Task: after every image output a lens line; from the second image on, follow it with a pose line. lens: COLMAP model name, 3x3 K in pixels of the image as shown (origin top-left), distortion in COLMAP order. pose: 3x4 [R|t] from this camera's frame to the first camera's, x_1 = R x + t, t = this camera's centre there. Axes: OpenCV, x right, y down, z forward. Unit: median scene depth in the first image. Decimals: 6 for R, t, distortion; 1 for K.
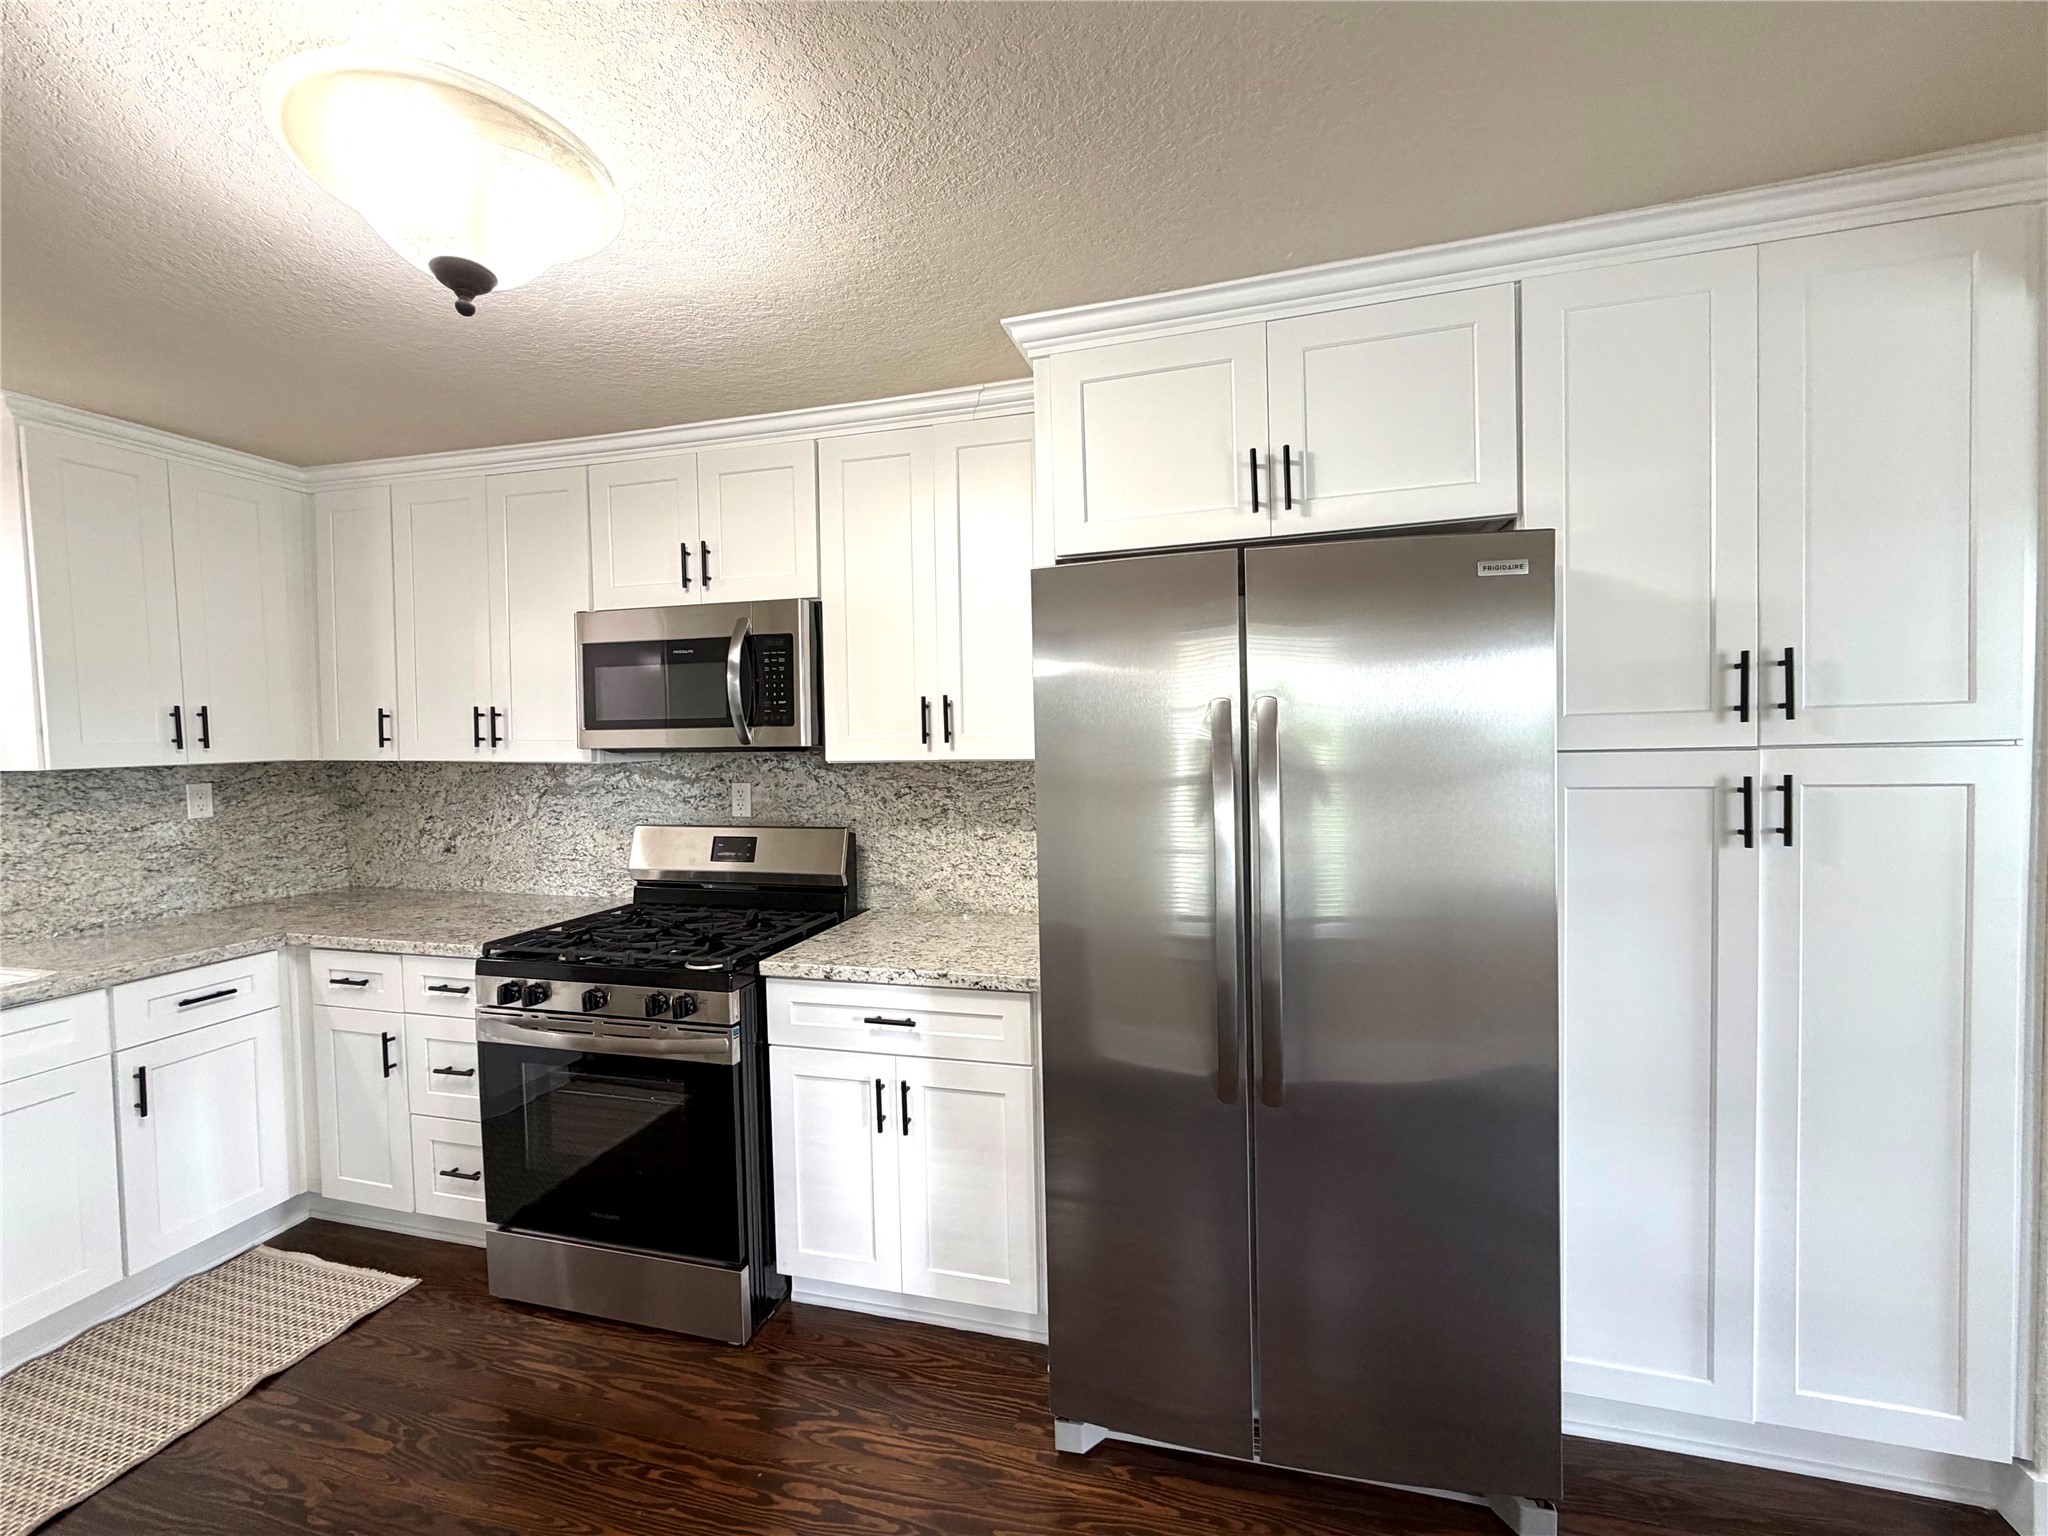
lens RADIAL K [[839.3, 0, 1024.0], [0, 839.3, 768.0], [0, 0, 1]] dist [0.001092, -0.000384]
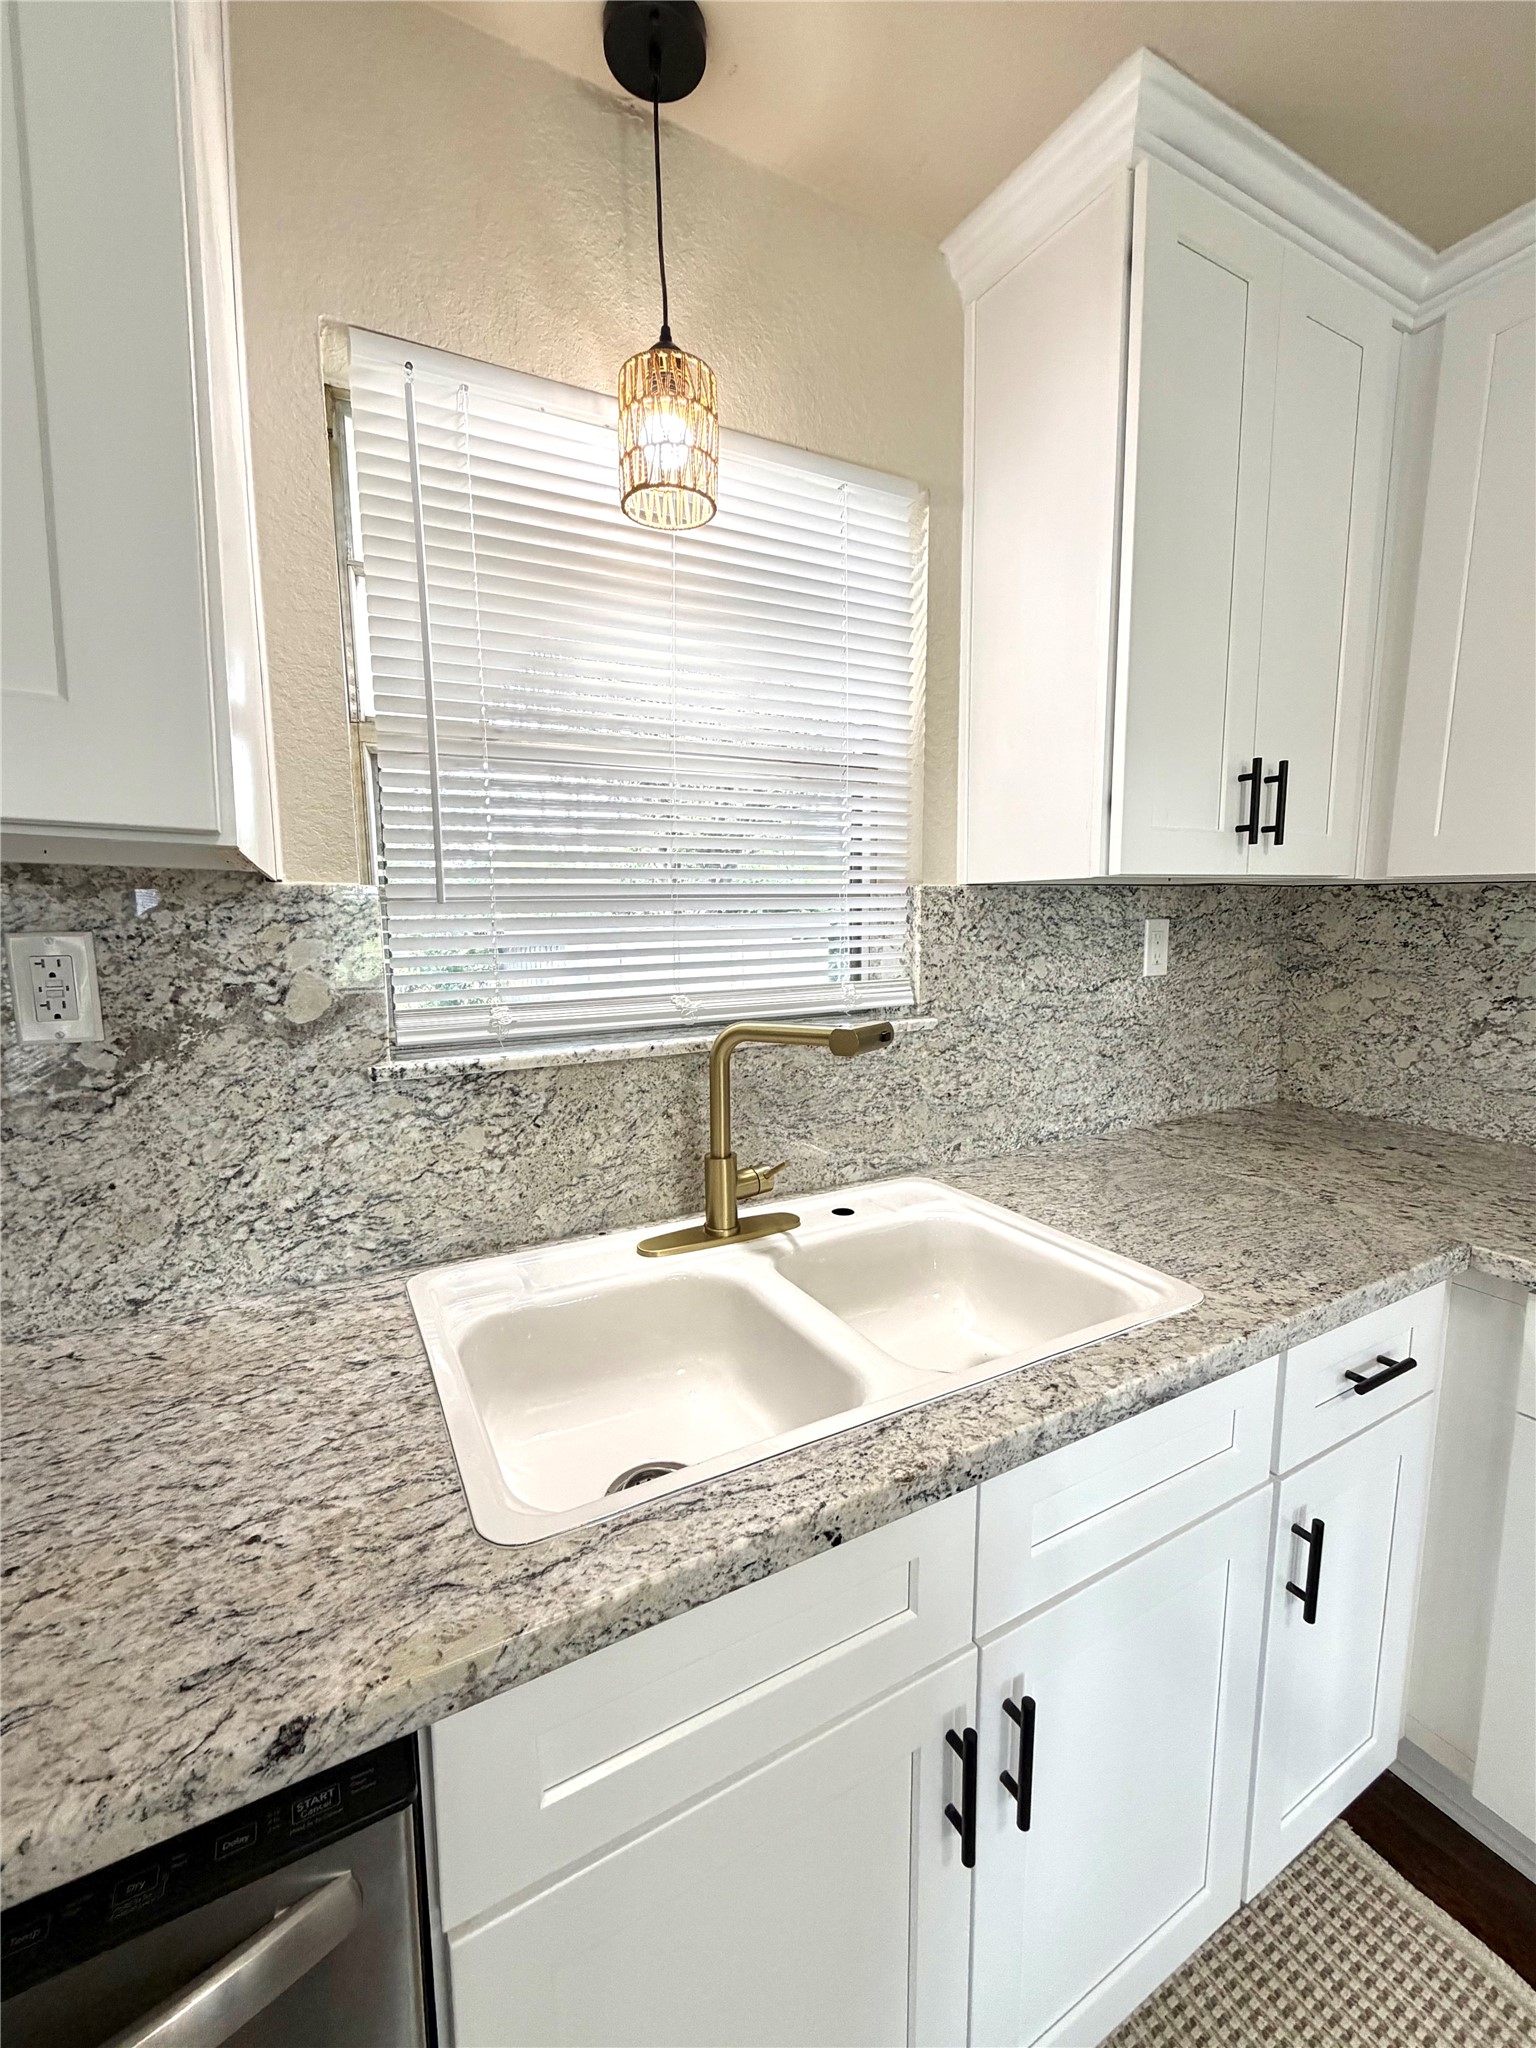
lens RADIAL K [[836.7, 0, 768.0], [0, 836.7, 1024.0], [0, 0, 1]] dist [-0.000122, 0.000063]
pose [[0.692895, 0.102585, -0.713704, -0.822977], [-0.031405, 0.993182, 0.112267, 0.038945], [0.720355, -0.055376, 0.691392, 0.415035]]
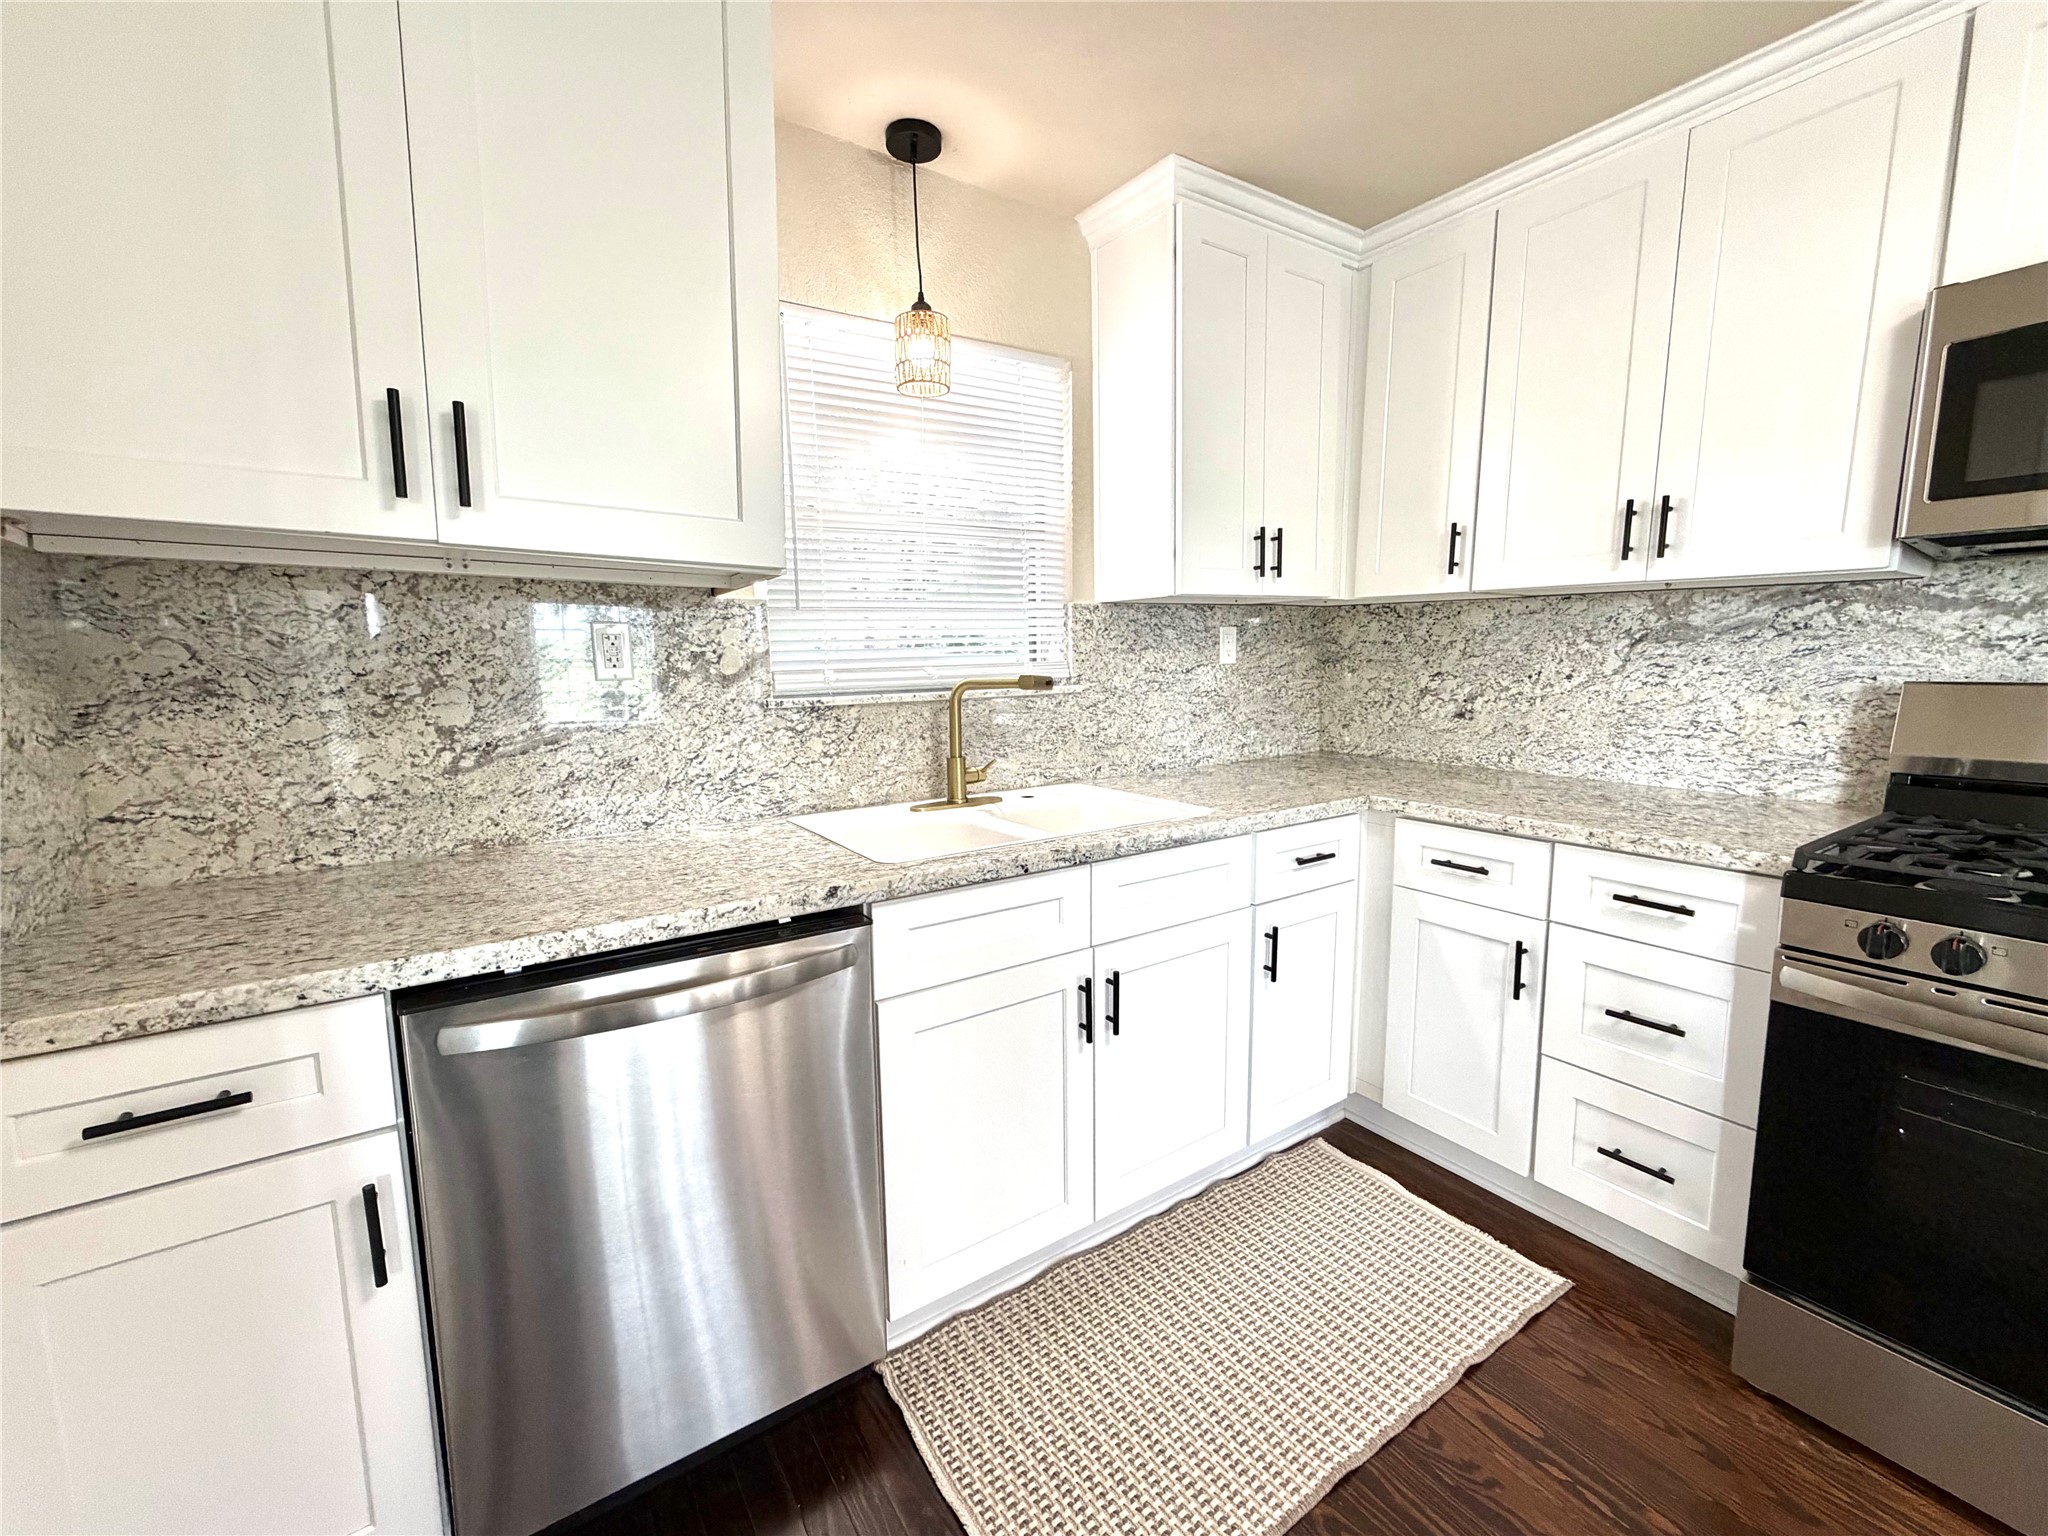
lens RADIAL K [[836.7, 0, 1024.0], [0, 836.7, 768.0], [0, 0, 1]] dist [-0.000122, 0.000063]
pose [[0.752096, 0.092644, -0.652510, -0.591406], [-0.022043, 0.993053, 0.115587, 0.080822], [0.658685, -0.072549, 0.748913, 0.153743]]
